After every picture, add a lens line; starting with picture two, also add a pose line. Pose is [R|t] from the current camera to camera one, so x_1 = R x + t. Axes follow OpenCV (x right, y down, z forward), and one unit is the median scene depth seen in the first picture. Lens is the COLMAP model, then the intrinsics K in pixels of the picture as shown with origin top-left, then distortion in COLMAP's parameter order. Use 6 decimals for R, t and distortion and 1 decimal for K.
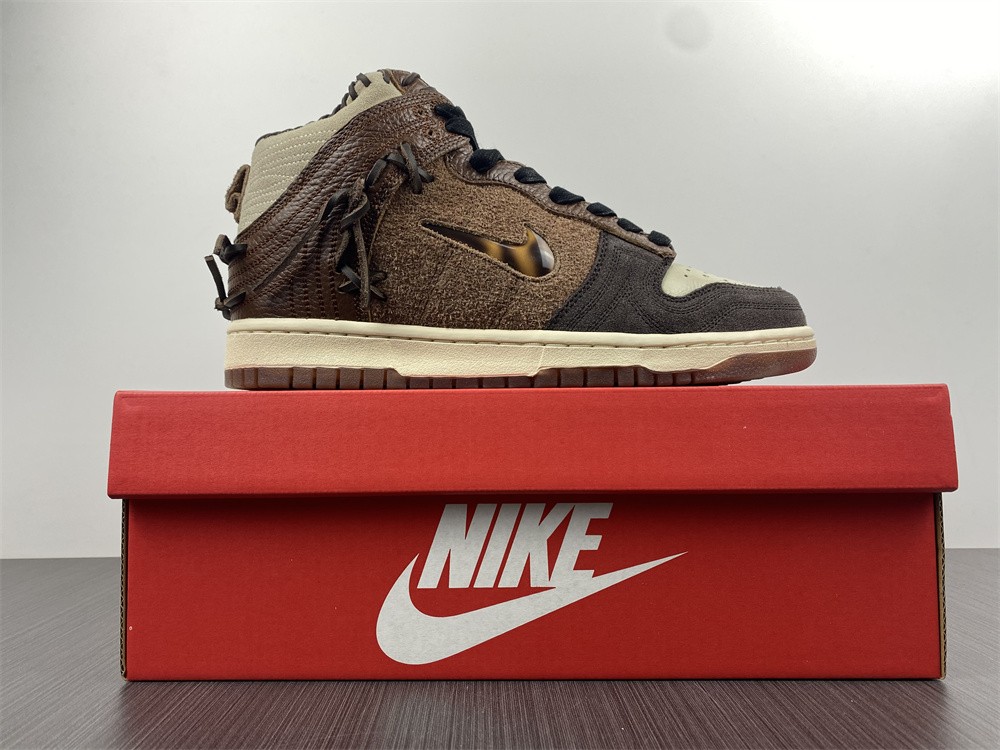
lens RADIAL K [[755.2, 0, 500.0], [0, 755.2, 375.0], [0, 0, 1]] dist [0.081118, -0.307541]
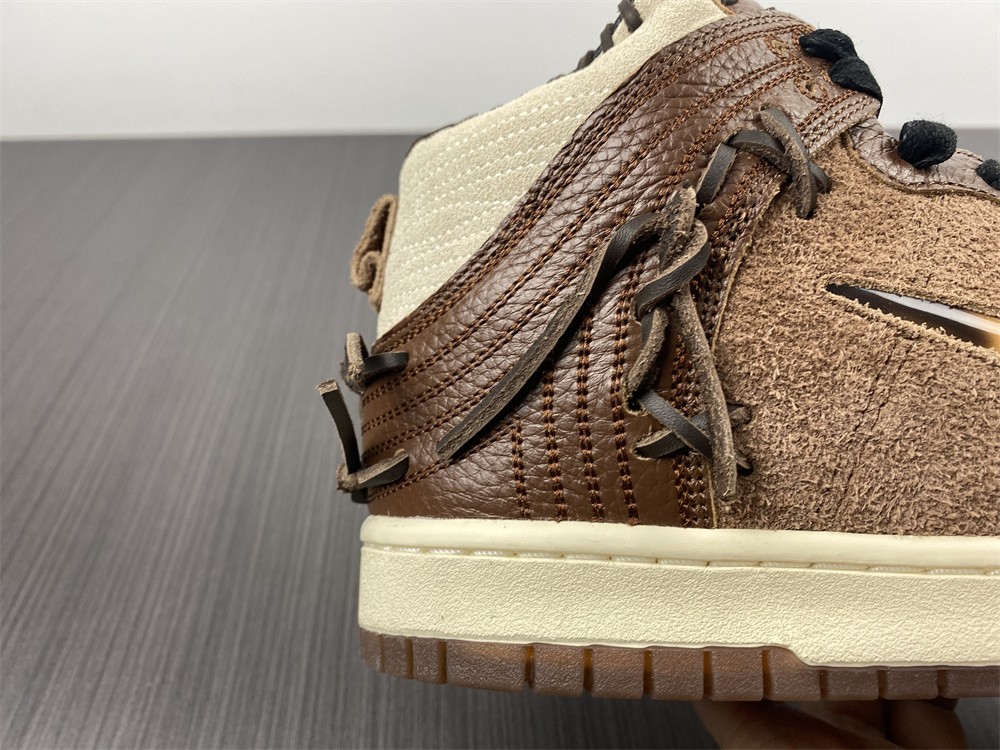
lens RADIAL K [[768.2, 0, 475.5], [0, 768.2, 377.7], [0, 0, 1]] dist [0.003259, -0.001455]
pose [[0.994127, -0.045612, -0.098138, -0.255831], [0.034428, 0.993023, -0.112786, -0.107862], [0.102597, 0.108745, 0.988761, 0.564340]]
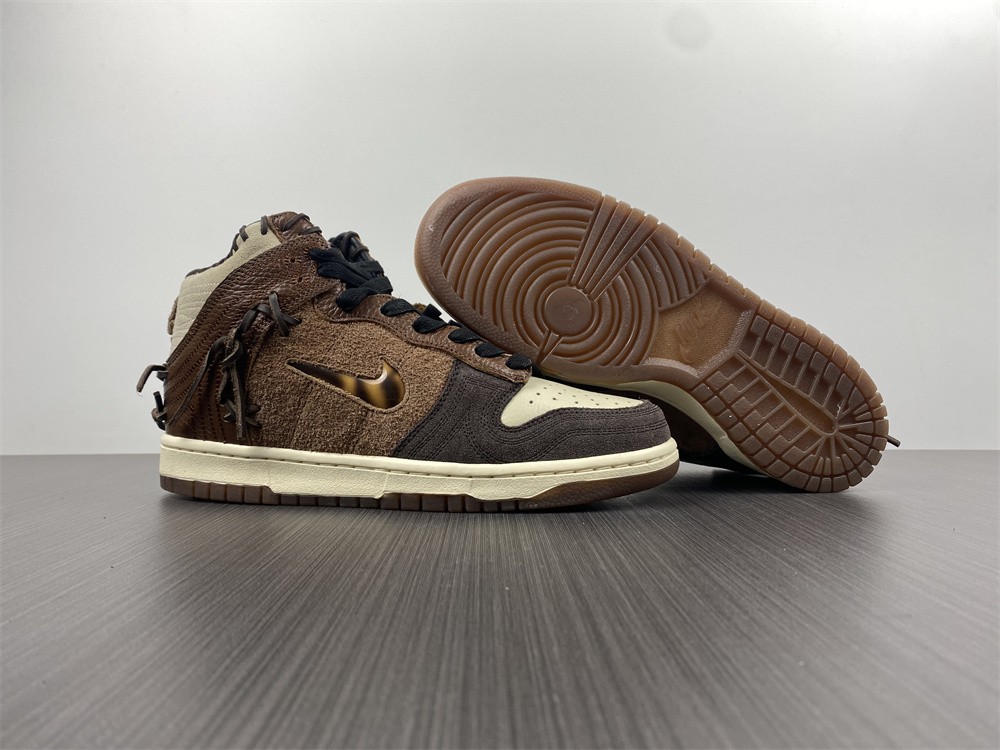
lens RADIAL K [[755.2, 0, 500.0], [0, 755.2, 375.0], [0, 0, 1]] dist [0.081118, -0.307541]
pose [[0.975276, 0.011364, -0.220698, 0.467967], [0.006105, 0.996910, 0.078310, -0.269761], [0.220906, -0.077722, 0.972193, -0.055470]]
